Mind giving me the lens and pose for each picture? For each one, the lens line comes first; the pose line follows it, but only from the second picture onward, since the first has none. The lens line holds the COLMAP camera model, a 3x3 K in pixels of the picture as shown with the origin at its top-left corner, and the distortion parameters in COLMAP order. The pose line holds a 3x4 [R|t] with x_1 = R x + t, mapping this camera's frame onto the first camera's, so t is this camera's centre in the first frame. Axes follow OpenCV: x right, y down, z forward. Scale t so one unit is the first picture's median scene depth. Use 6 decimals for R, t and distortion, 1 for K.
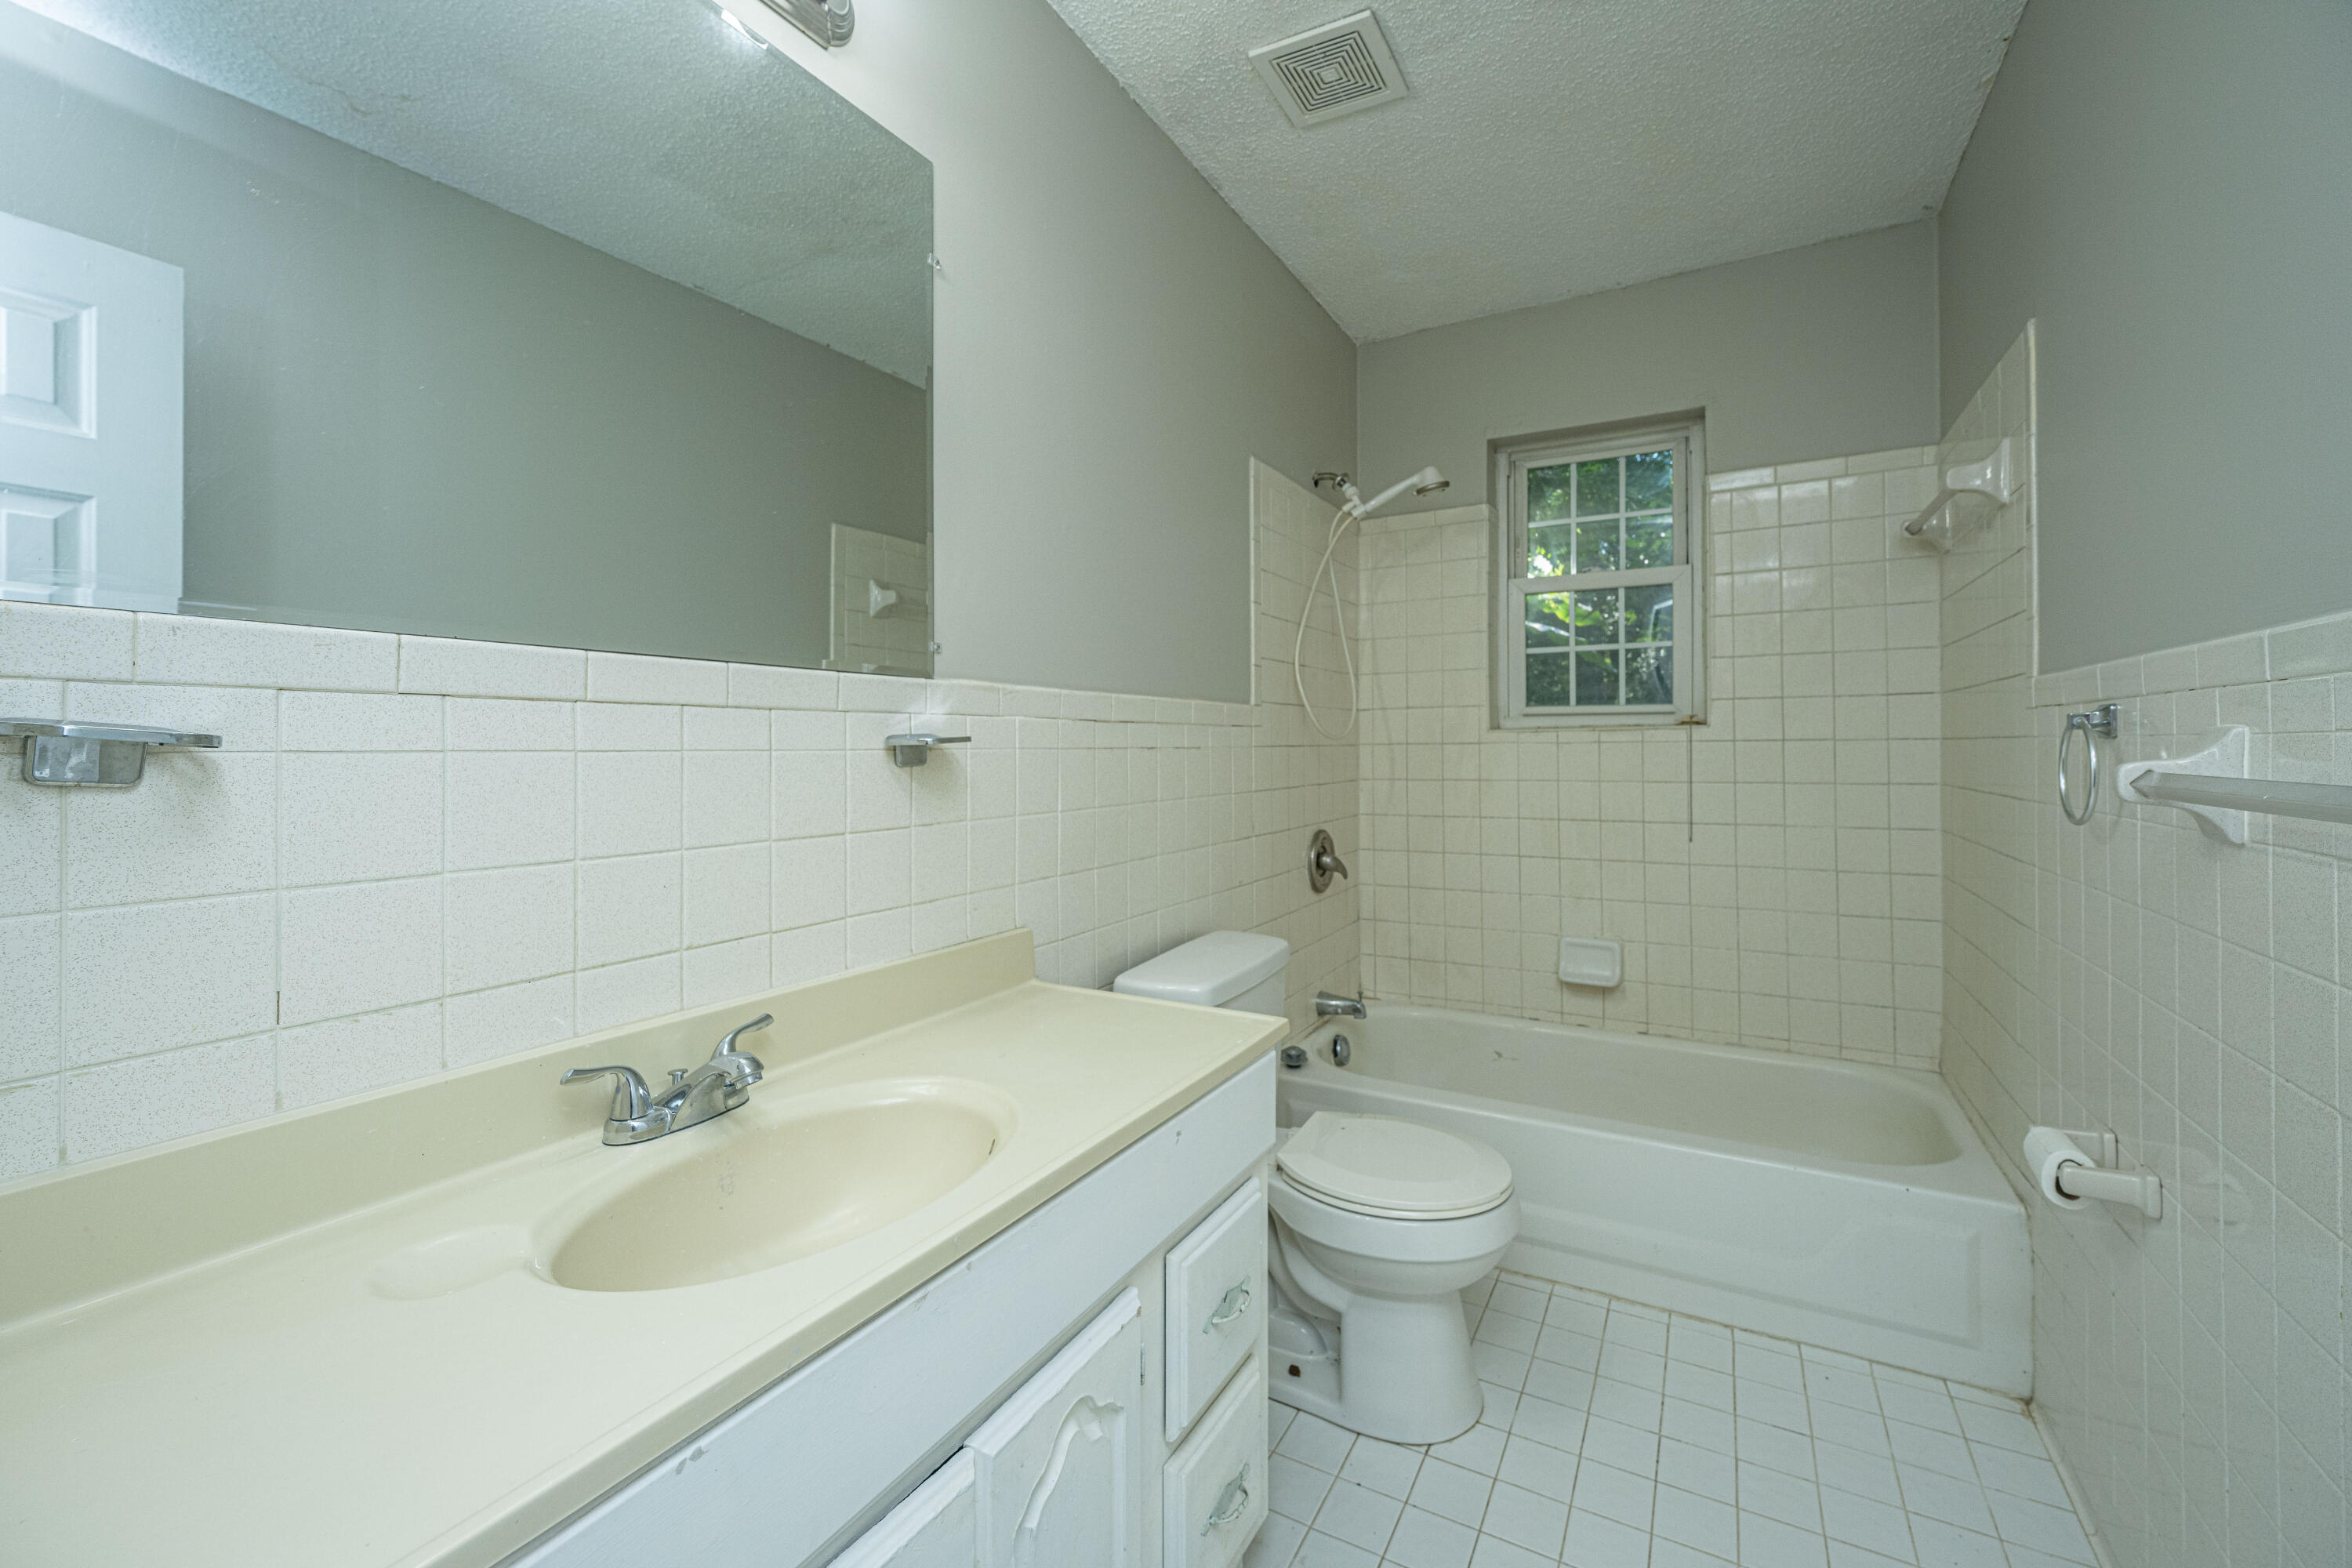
lens RADIAL K [[952.3, 0, 1218.5], [0, 952.3, 747.7], [0, 0, 1]] dist [-0.000834, 0.000224]
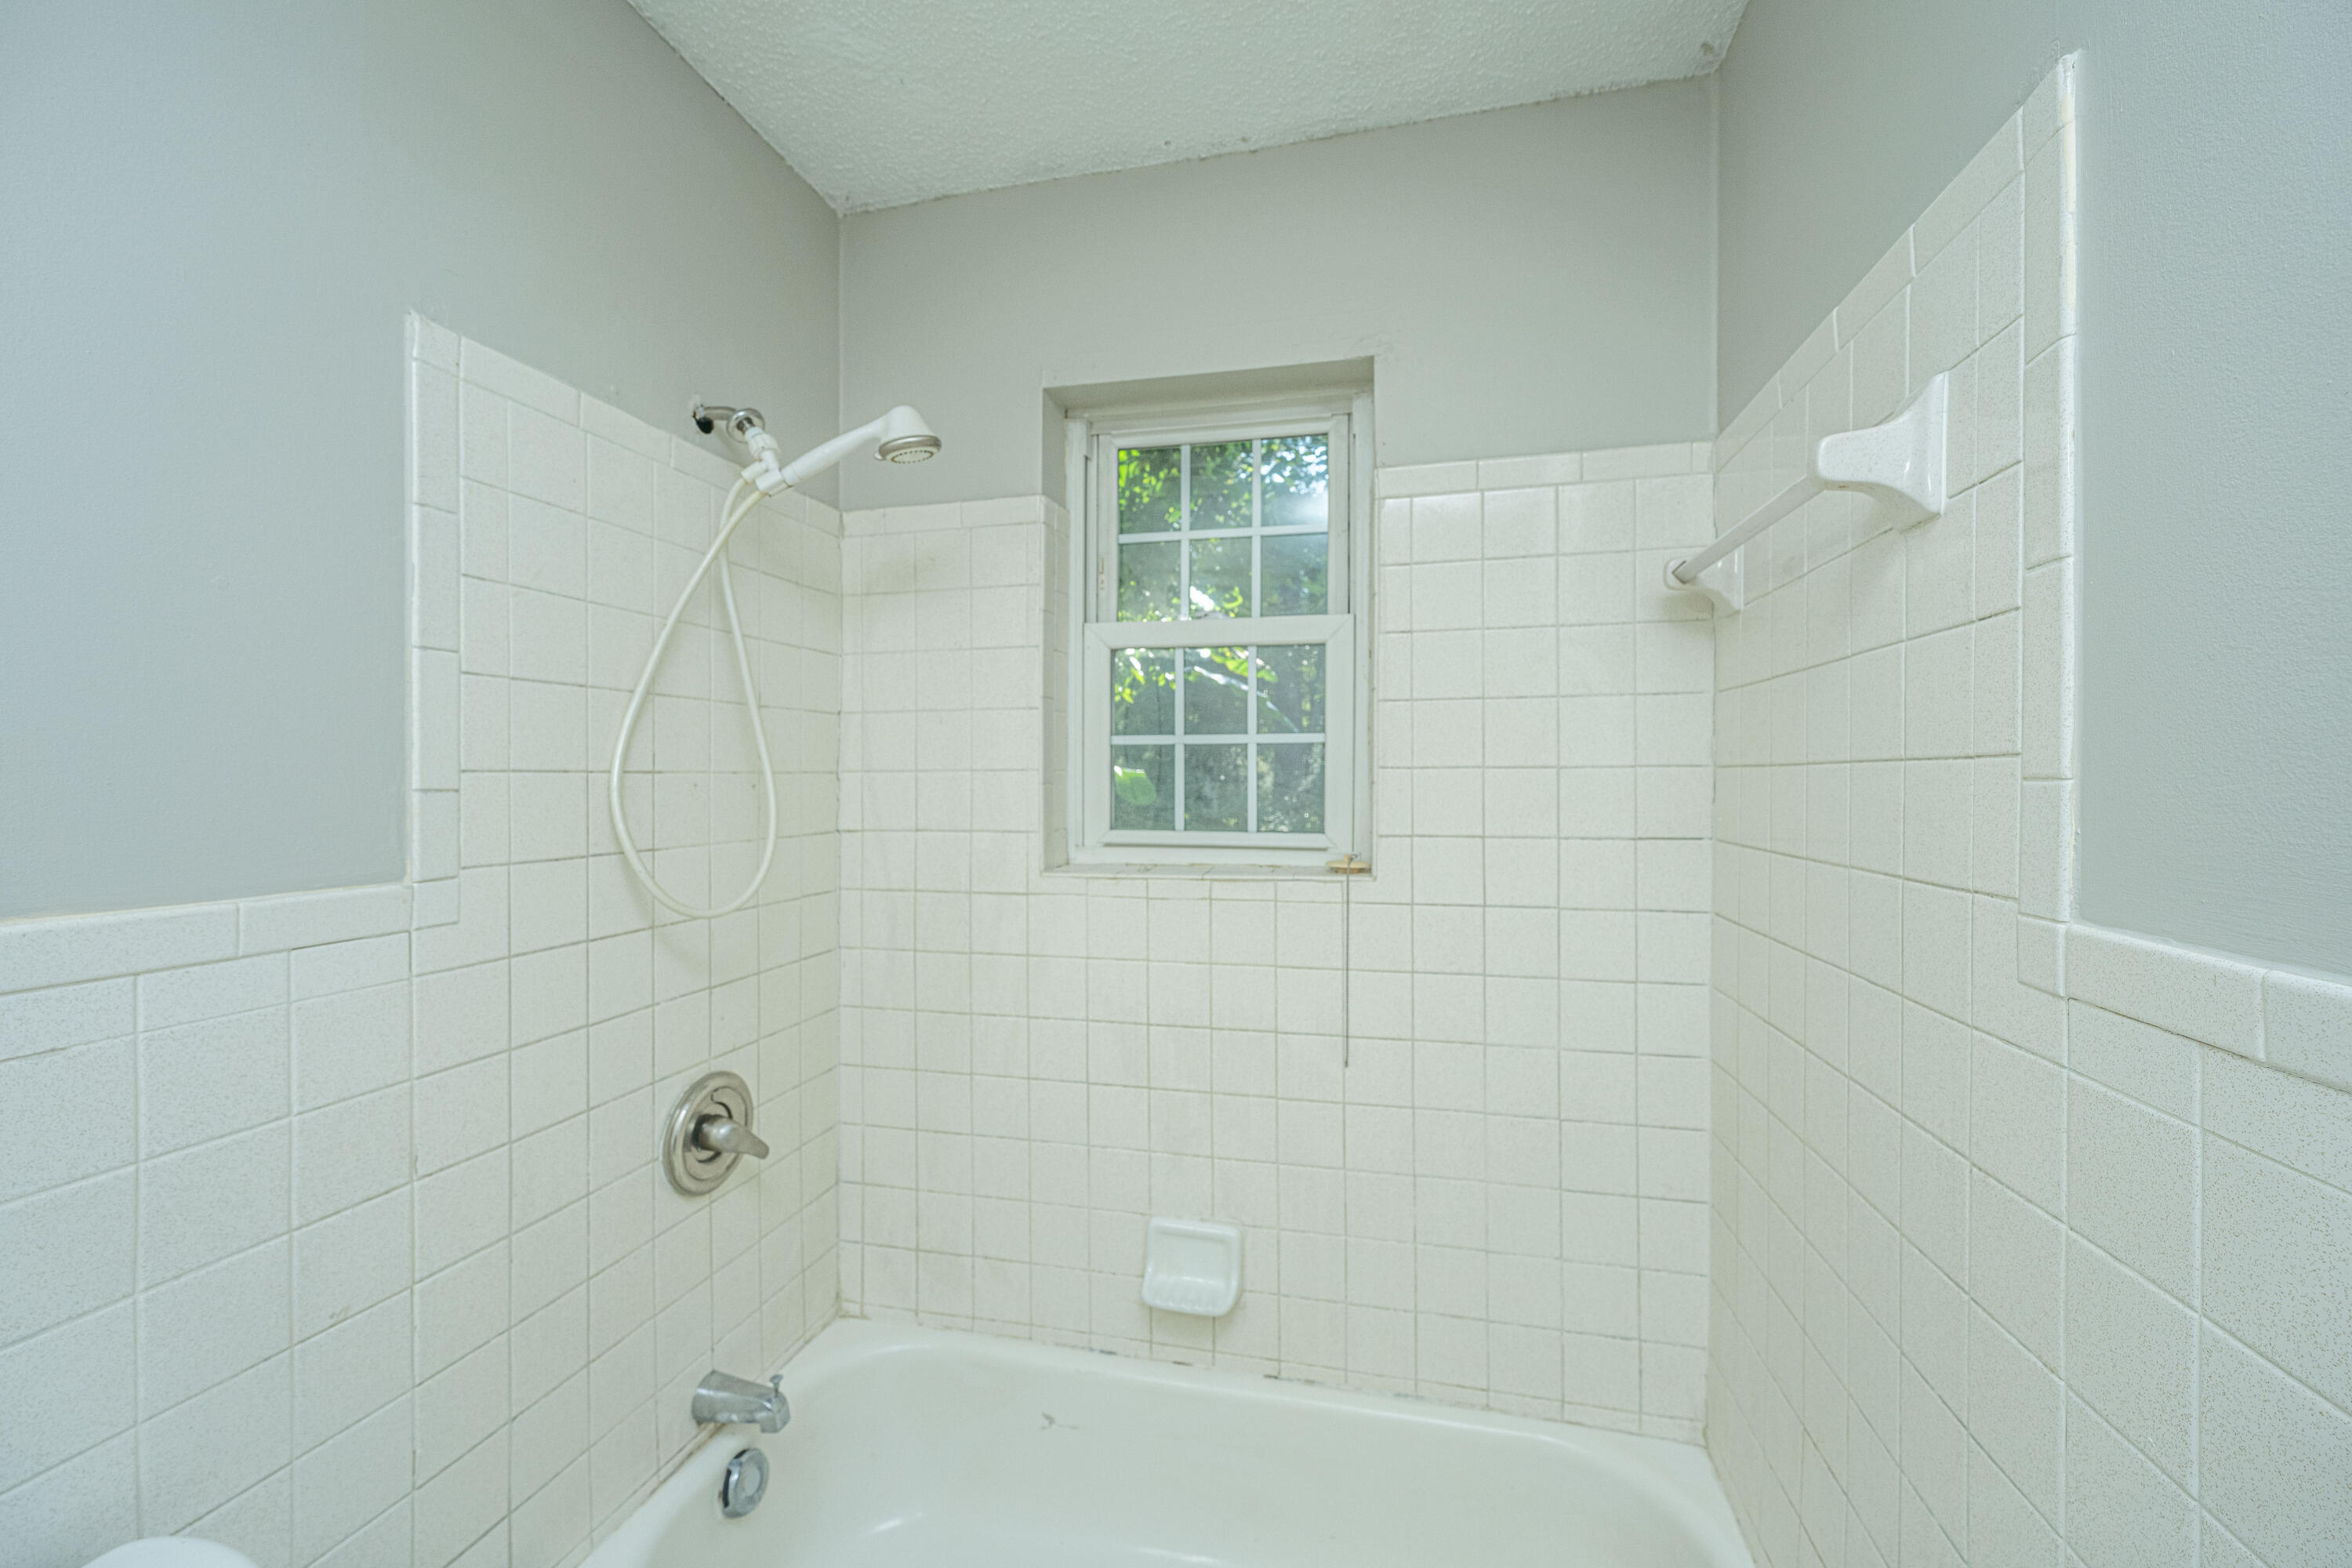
lens RADIAL K [[952.3, 0, 1177.4], [0, 952.3, 783.0], [0, 0, 1]] dist [-0.000834, 0.000224]
pose [[0.969452, 0.009147, 0.245110, 0.236429], [-0.009196, 0.999957, -0.000944, -0.081229], [-0.245108, -0.001339, 0.969495, 0.428629]]
